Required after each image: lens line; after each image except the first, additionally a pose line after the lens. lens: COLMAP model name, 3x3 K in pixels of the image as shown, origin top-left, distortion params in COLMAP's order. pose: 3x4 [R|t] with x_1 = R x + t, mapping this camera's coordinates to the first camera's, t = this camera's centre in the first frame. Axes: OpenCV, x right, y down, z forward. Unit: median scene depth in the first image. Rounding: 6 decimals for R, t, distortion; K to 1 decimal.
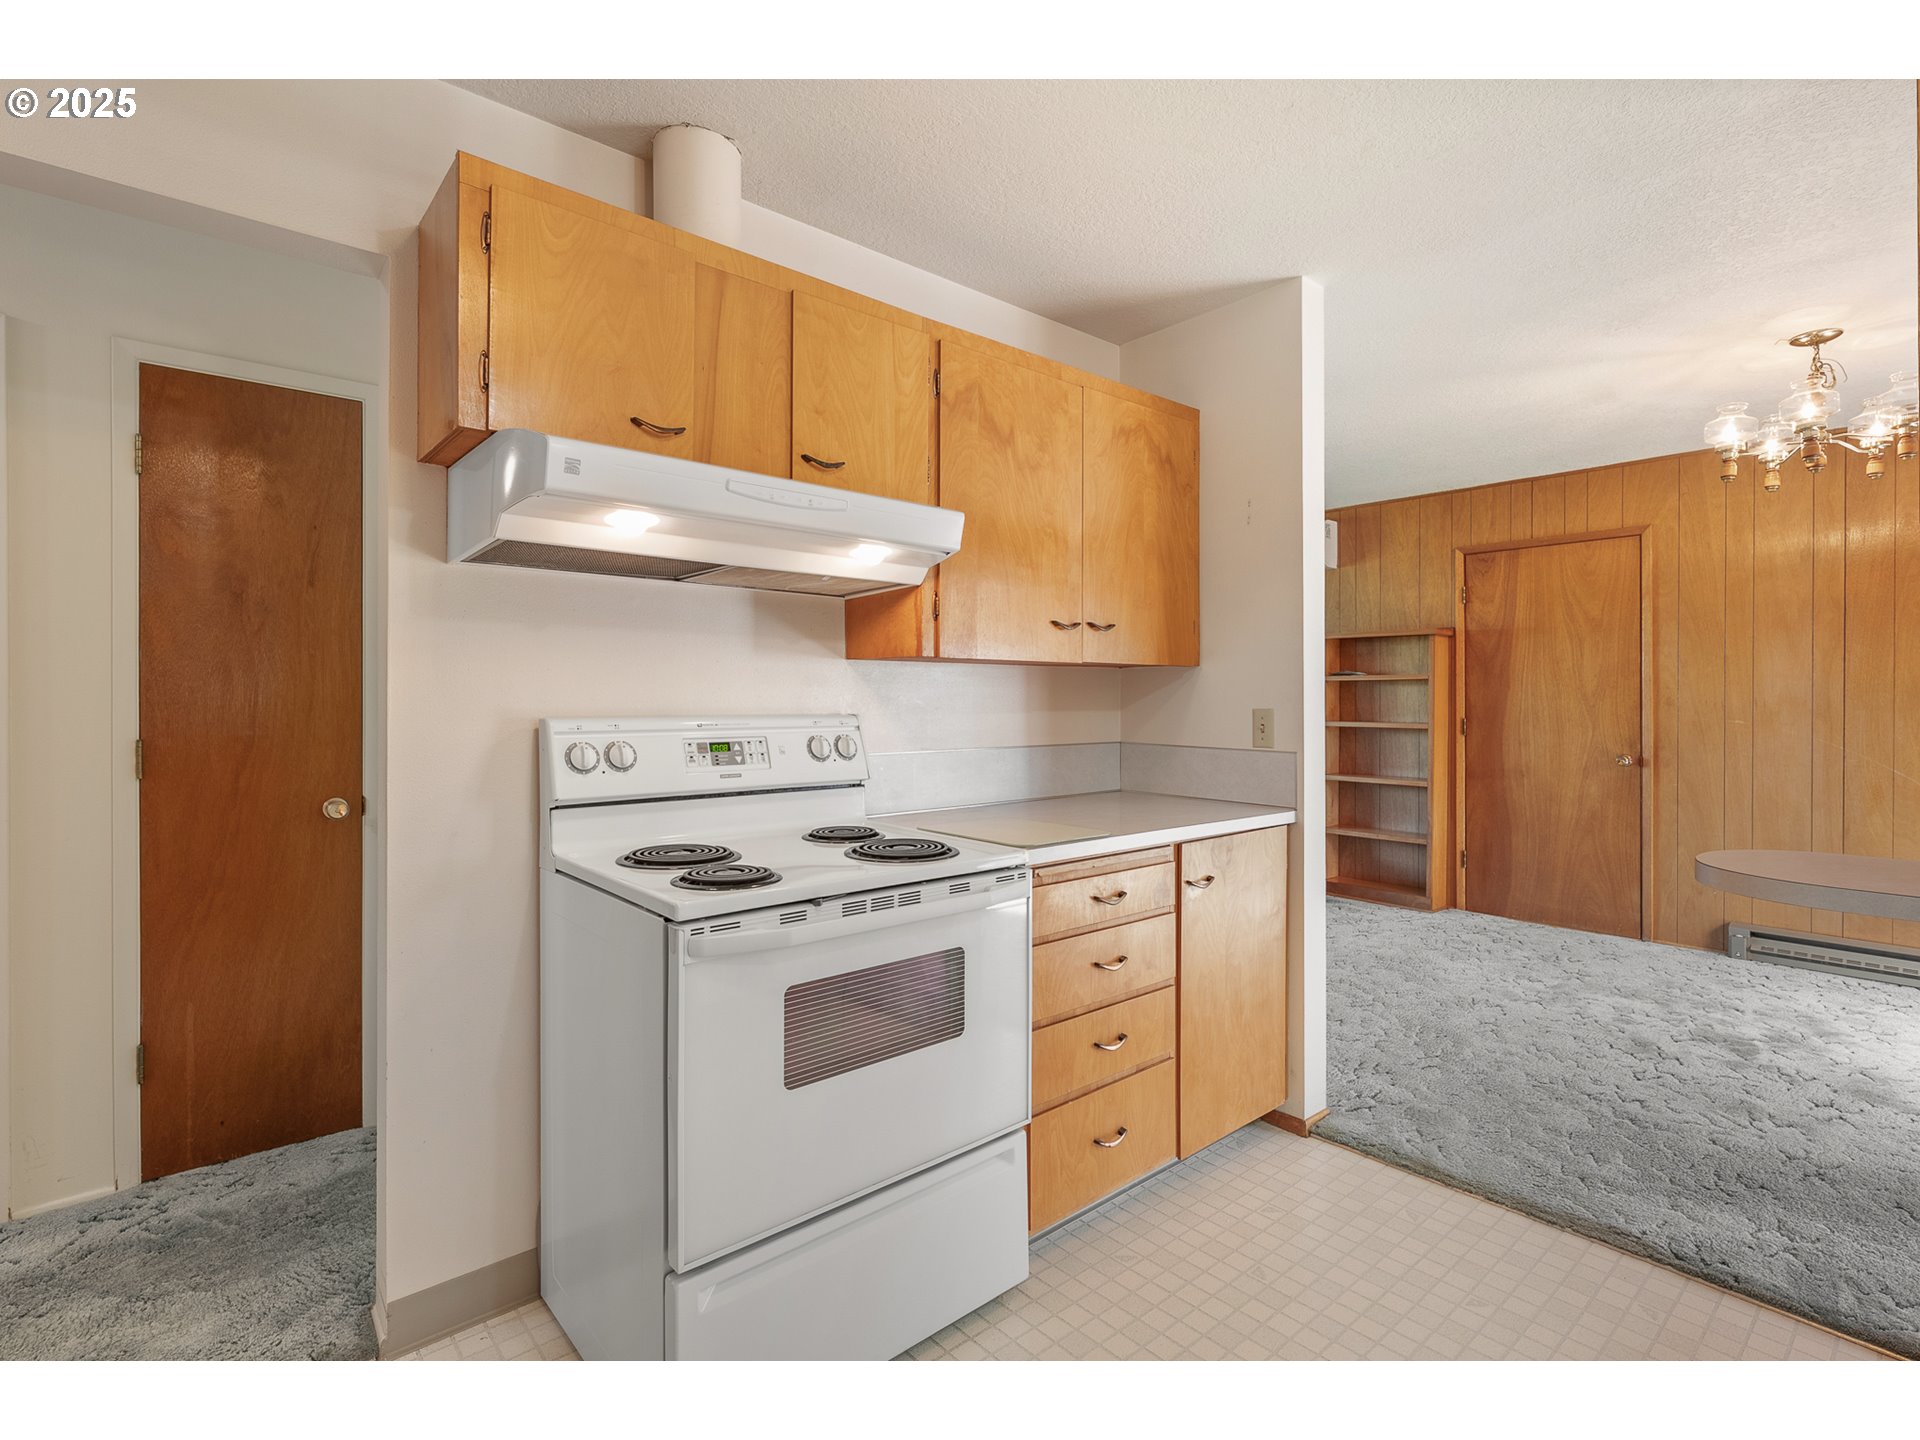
lens RADIAL K [[891.1, 0, 957.7], [0, 891.1, 708.3], [0, 0, 1]] dist [0.000161, 0.000159]
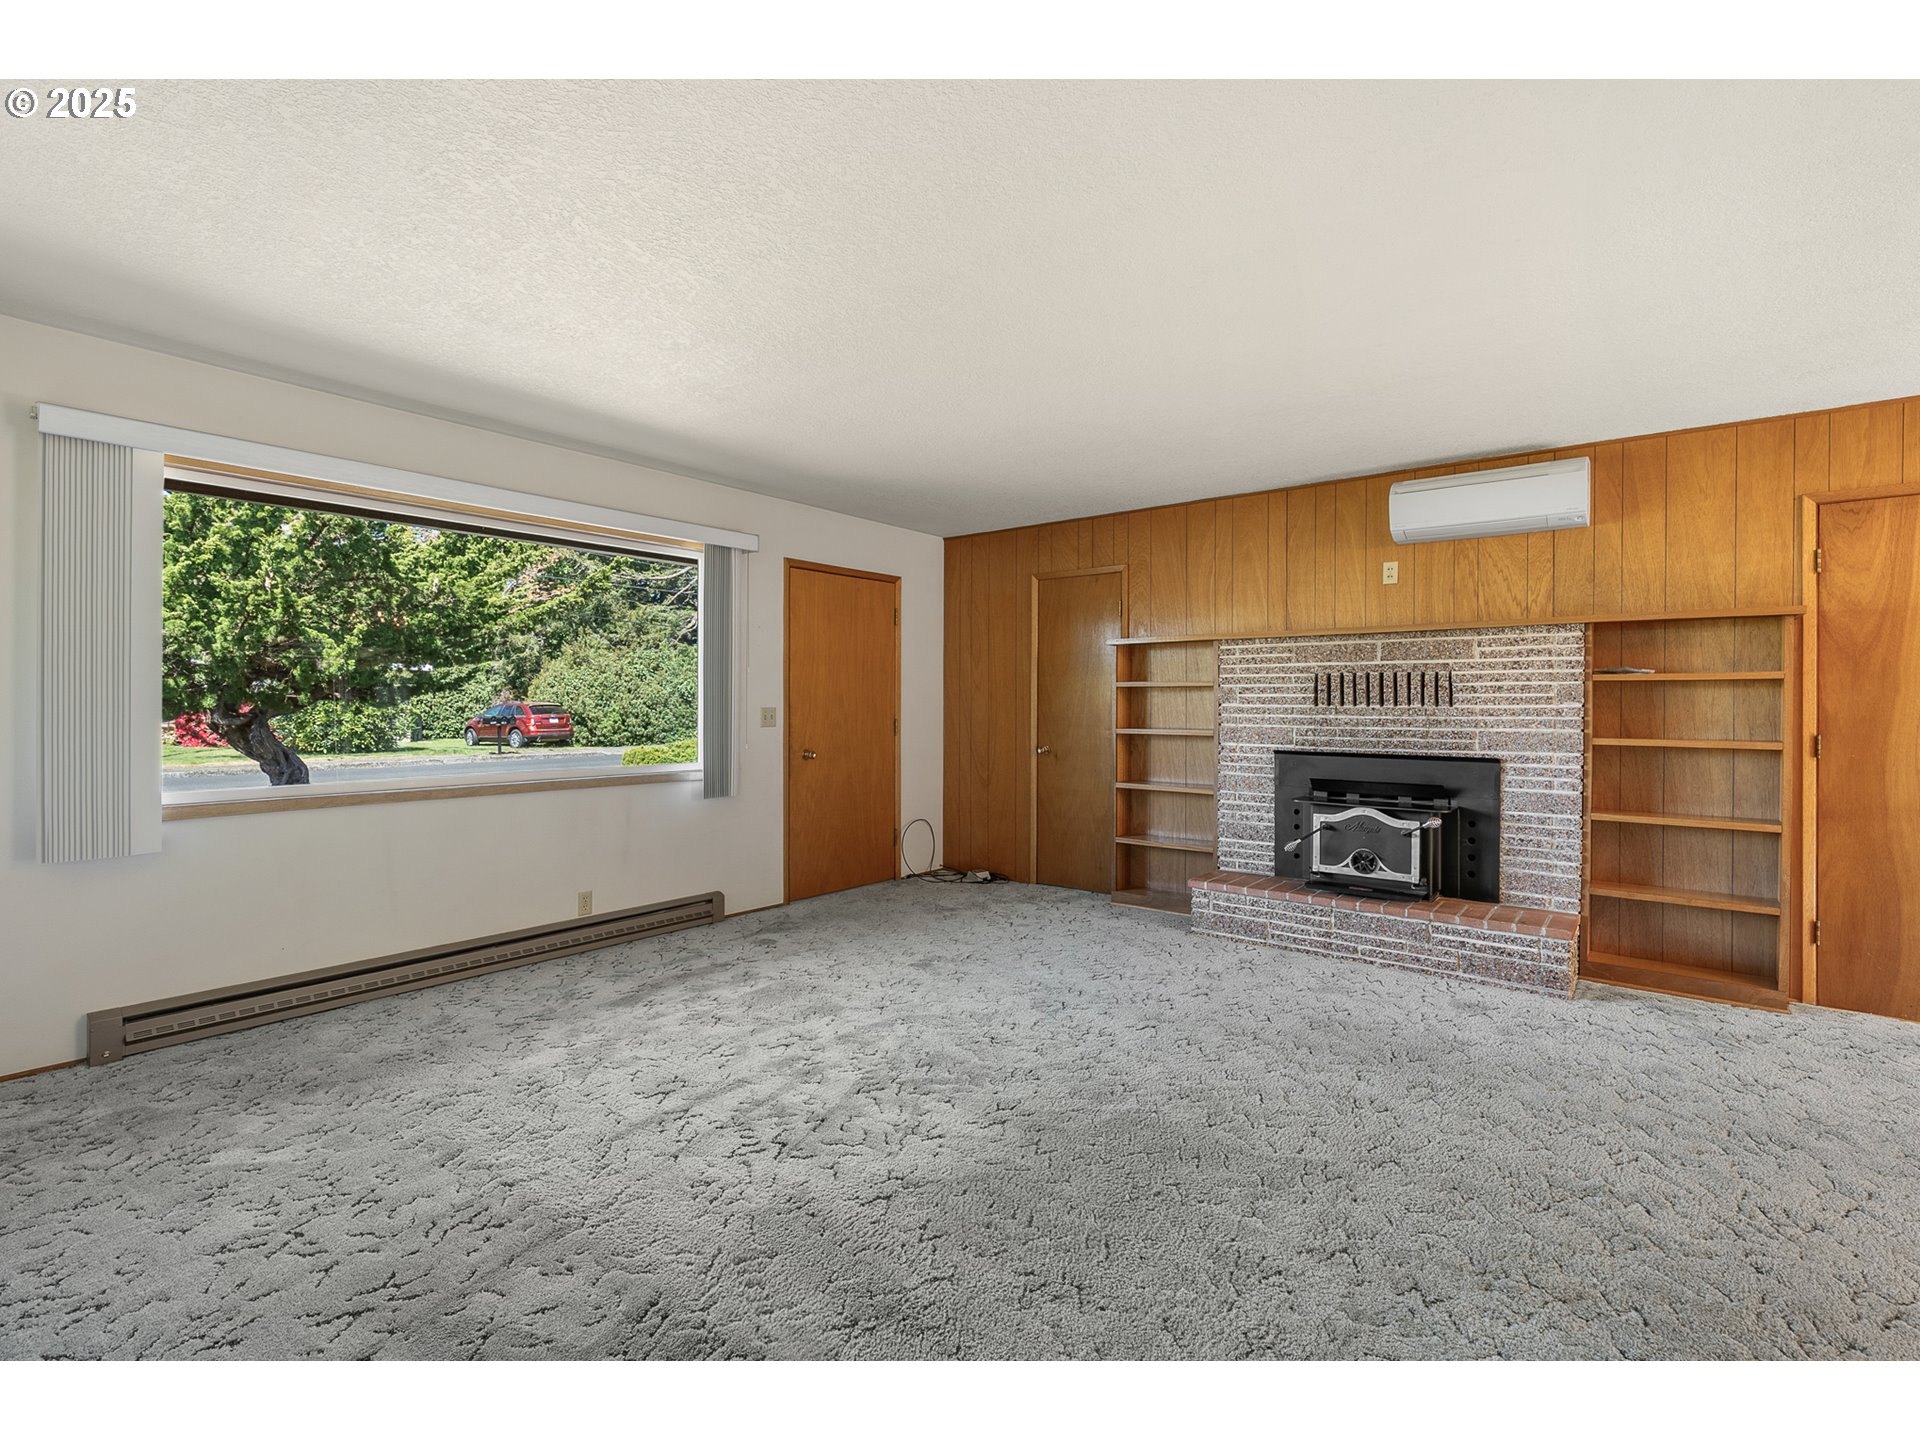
lens RADIAL K [[891.1, 0, 940.7], [0, 891.1, 709.0], [0, 0, 1]] dist [0.000161, 0.000159]
pose [[0.985745, -0.003011, 0.168217, -0.238800], [0.002647, 0.999994, 0.002389, -0.012862], [-0.168223, -0.001910, 0.985747, 0.415218]]
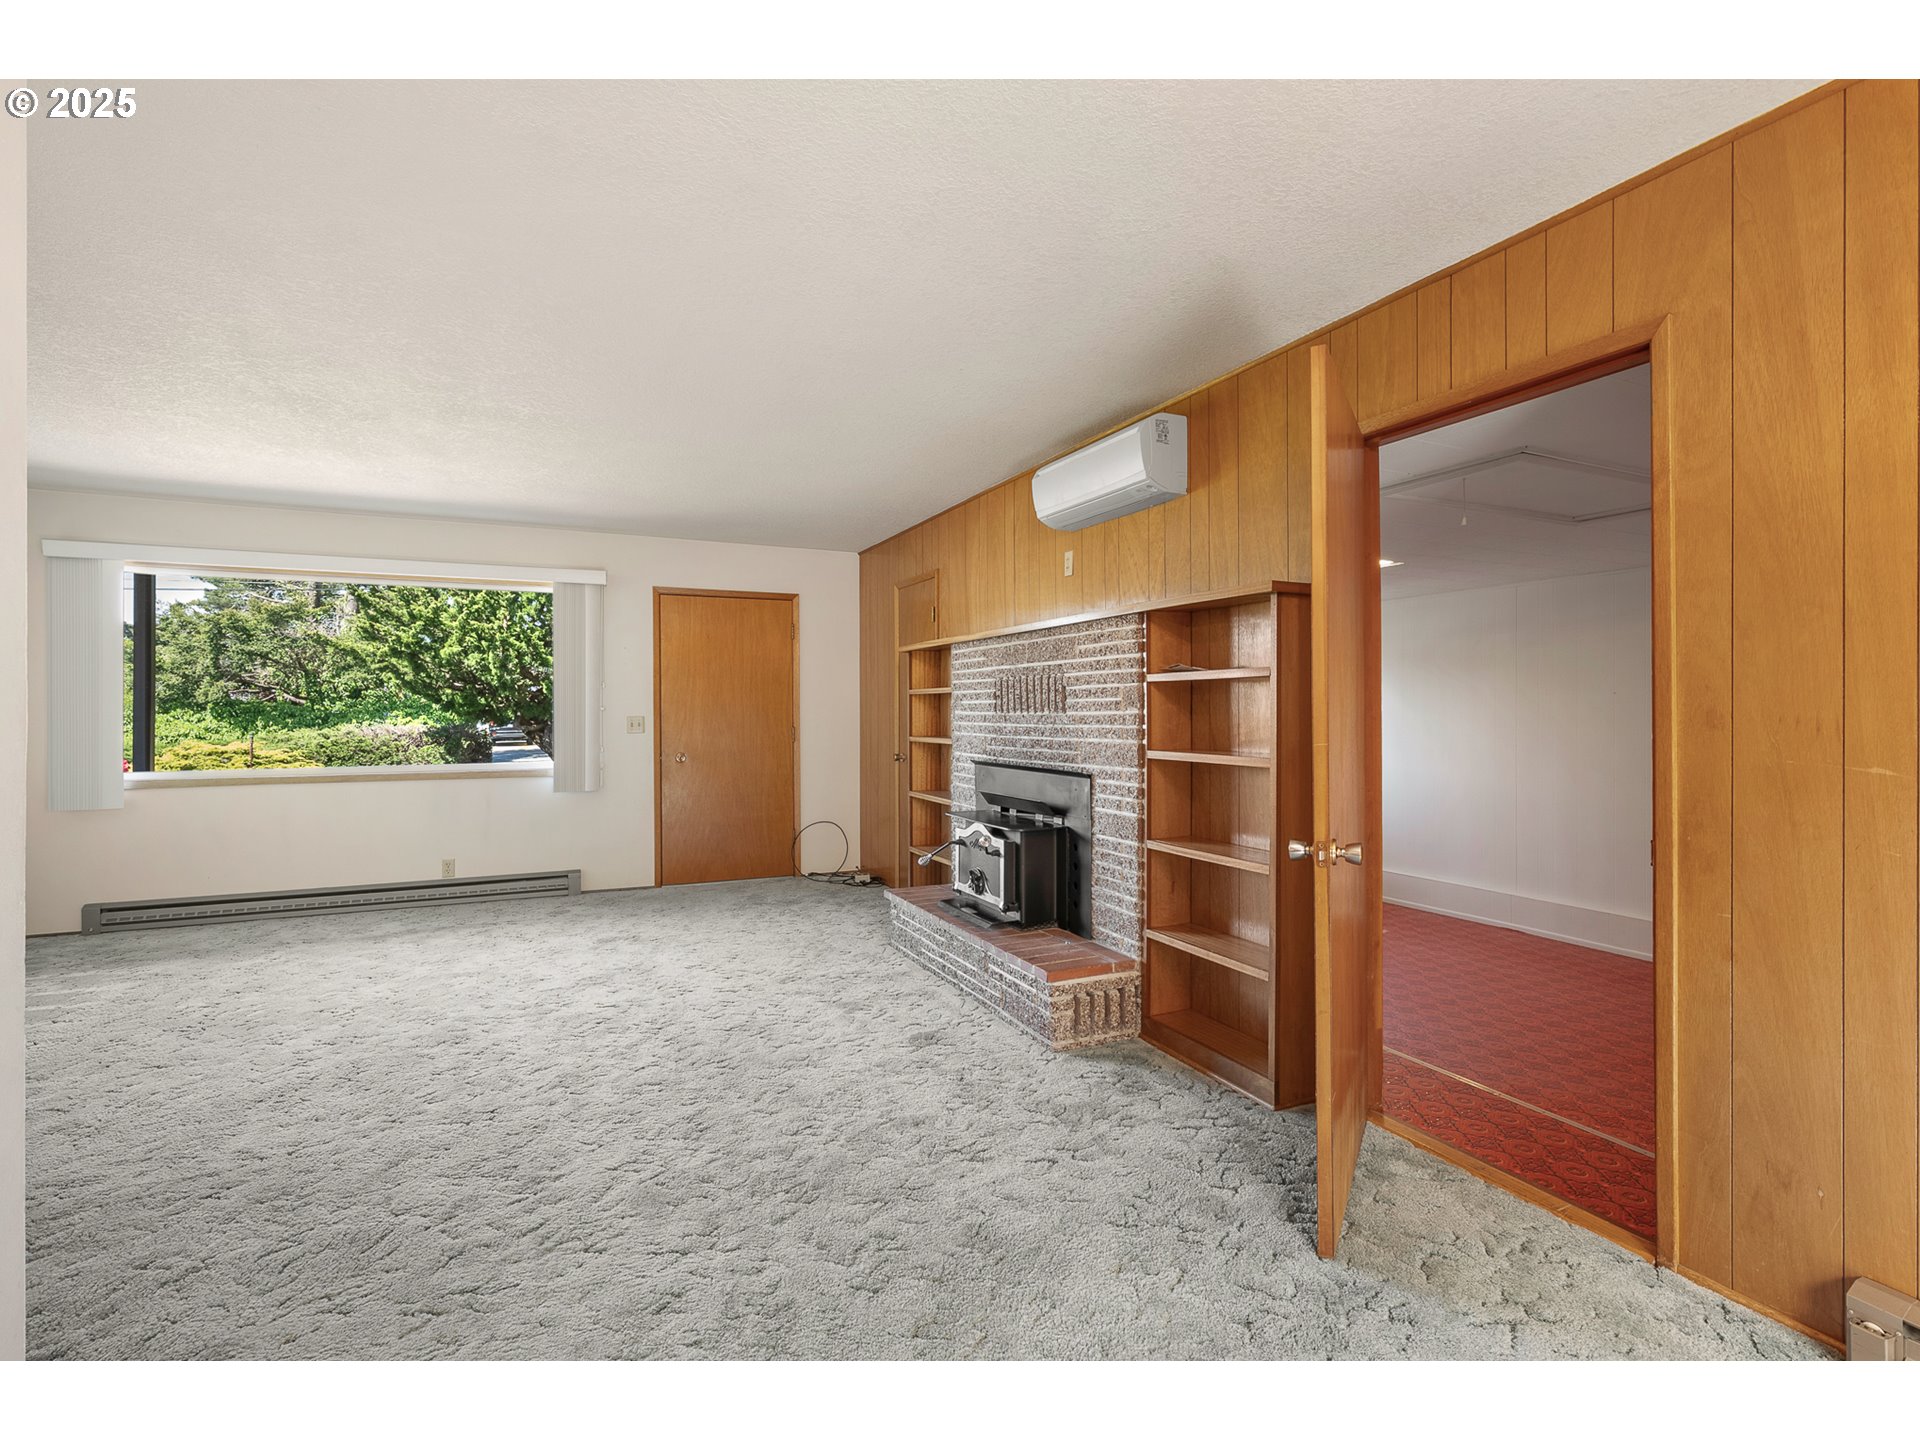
lens RADIAL K [[891.1, 0, 947.0], [0, 891.1, 720.9], [0, 0, 1]] dist [0.000161, 0.000159]
pose [[0.961552, -0.003251, -0.274604, 0.485110], [0.003708, 0.999992, 0.001146, -0.006891], [0.274598, -0.002120, 0.961557, 0.420122]]
